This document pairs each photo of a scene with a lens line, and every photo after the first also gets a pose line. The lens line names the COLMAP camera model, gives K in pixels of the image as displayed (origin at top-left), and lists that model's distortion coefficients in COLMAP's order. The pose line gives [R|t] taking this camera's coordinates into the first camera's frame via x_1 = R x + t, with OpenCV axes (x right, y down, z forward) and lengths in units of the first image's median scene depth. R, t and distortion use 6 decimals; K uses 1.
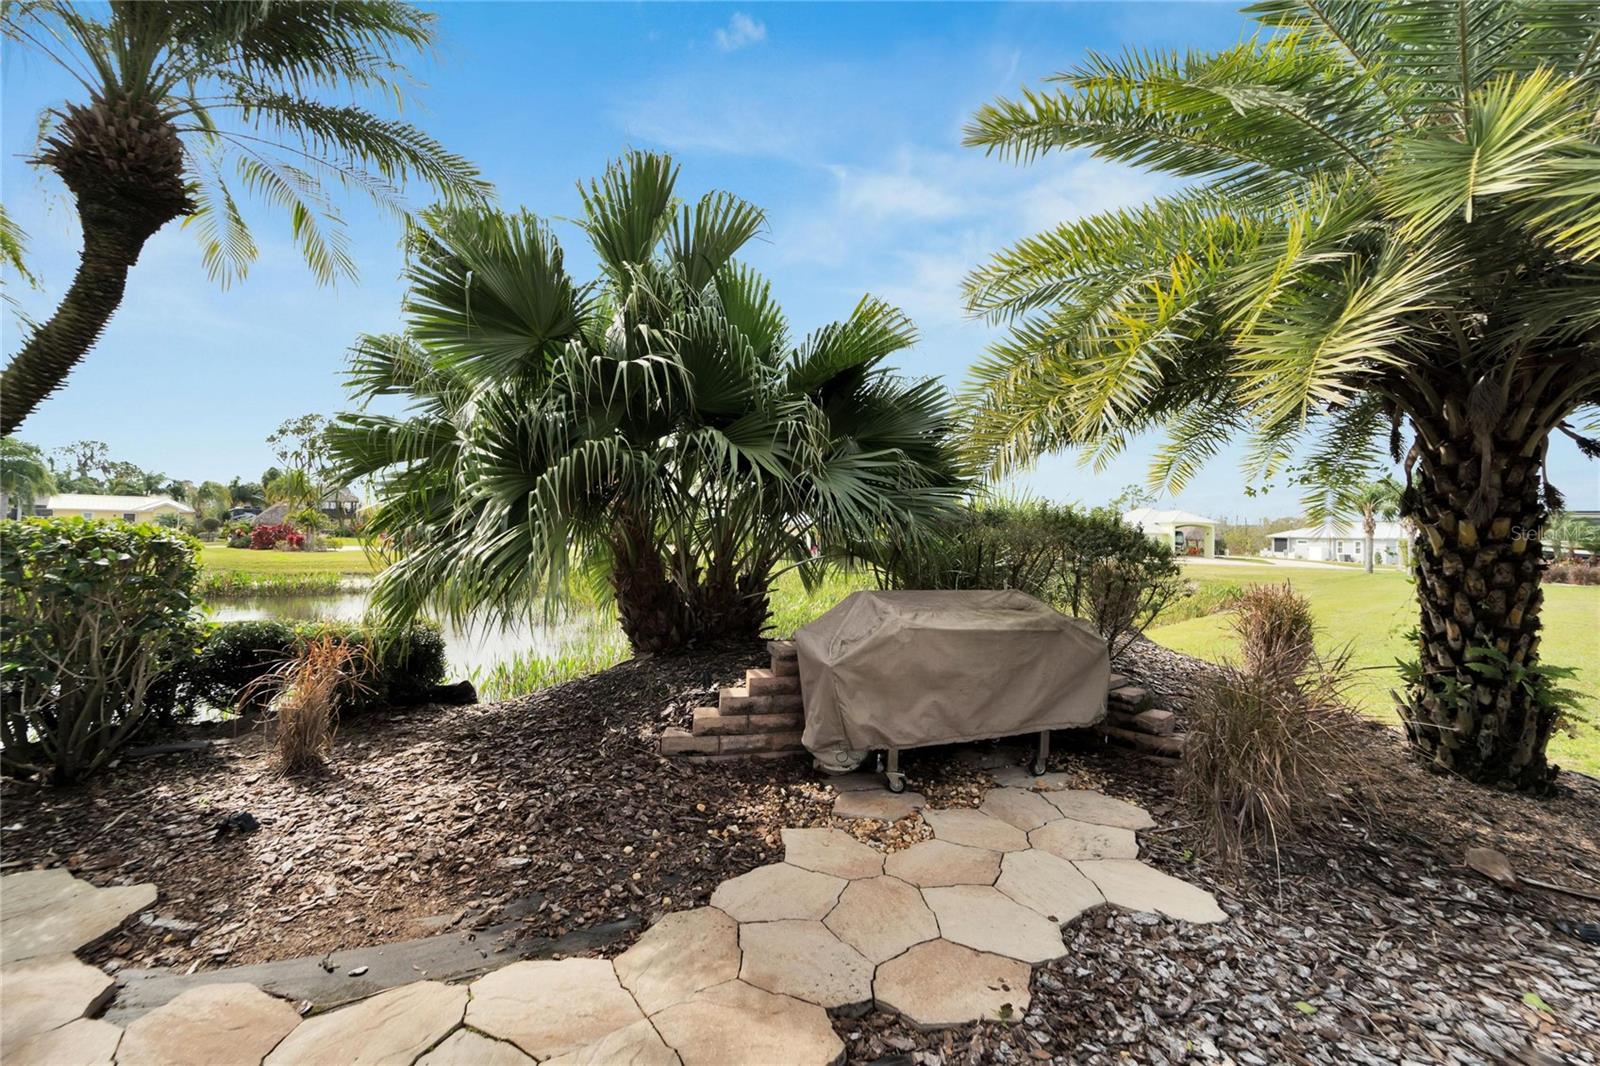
lens RADIAL K [[650.0, 0, 797.8], [0, 650.0, 514.4], [0, 0, 1]] dist [0.002903, -0.000585]
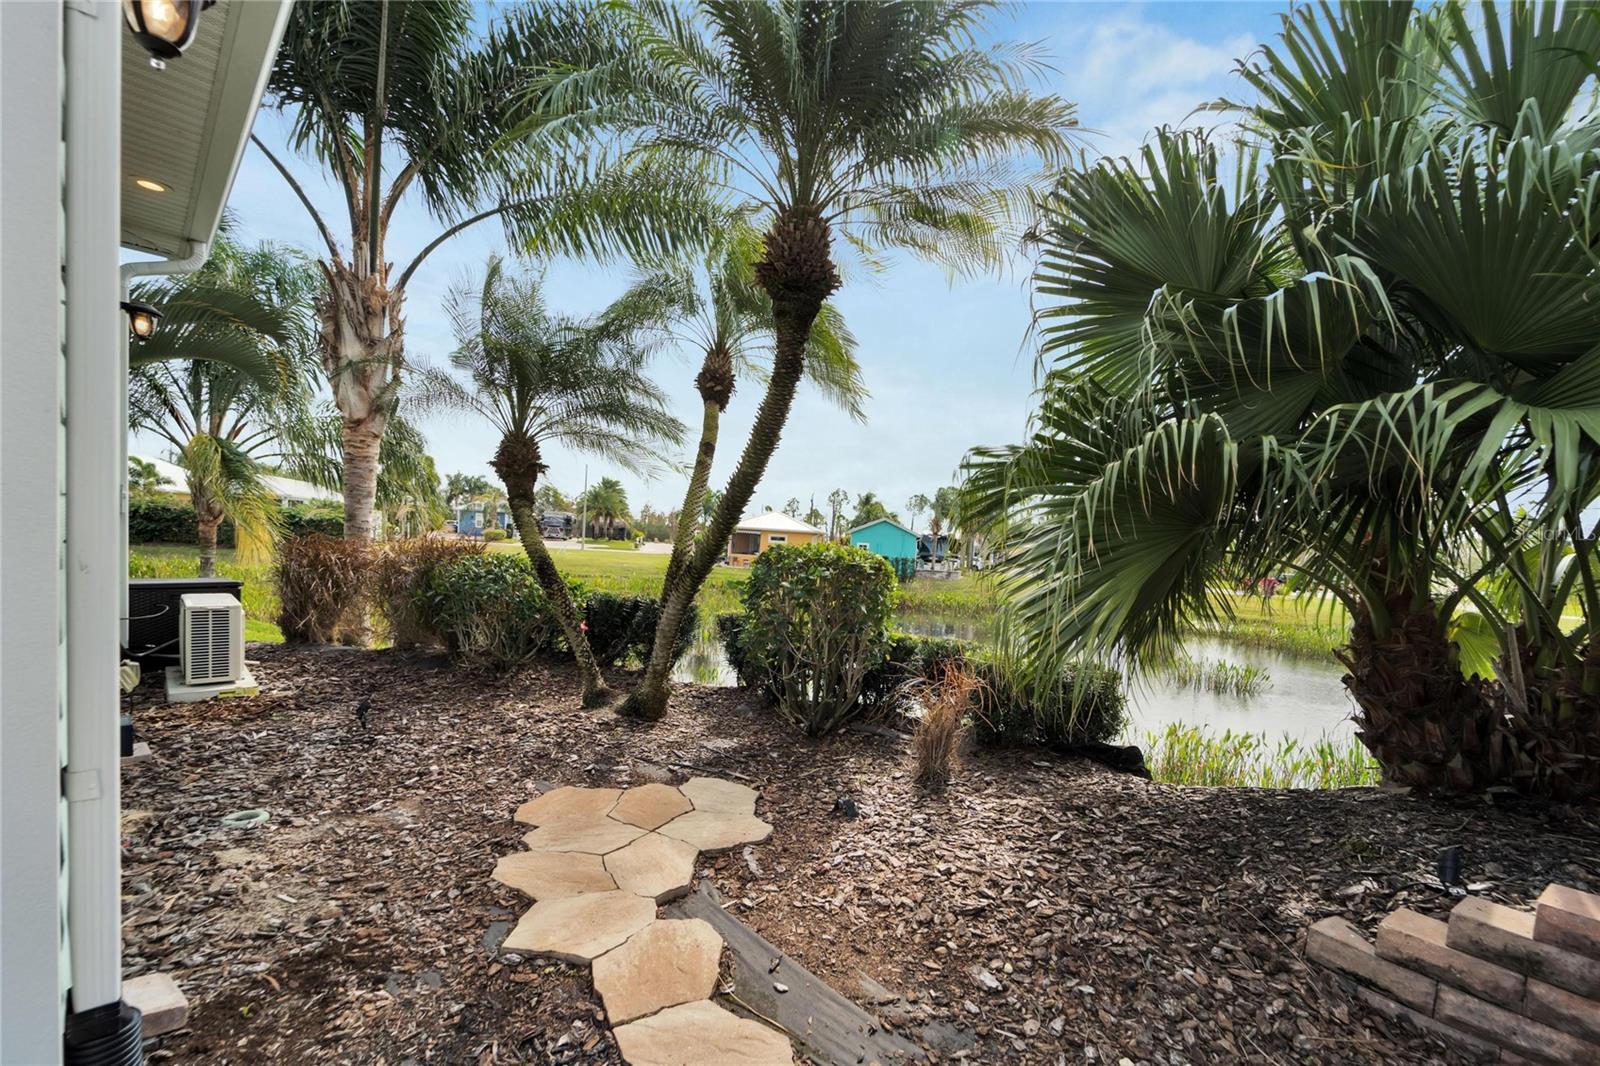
lens RADIAL K [[687.3, 0, 799.8], [0, 687.3, 583.4], [0, 0, 1]] dist [0.001012, -0.000786]
pose [[0.427364, 0.066506, -0.901630, 0.151696], [-0.034865, 0.997761, 0.057071, 0.011607], [0.903407, 0.007045, 0.428726, 0.344860]]
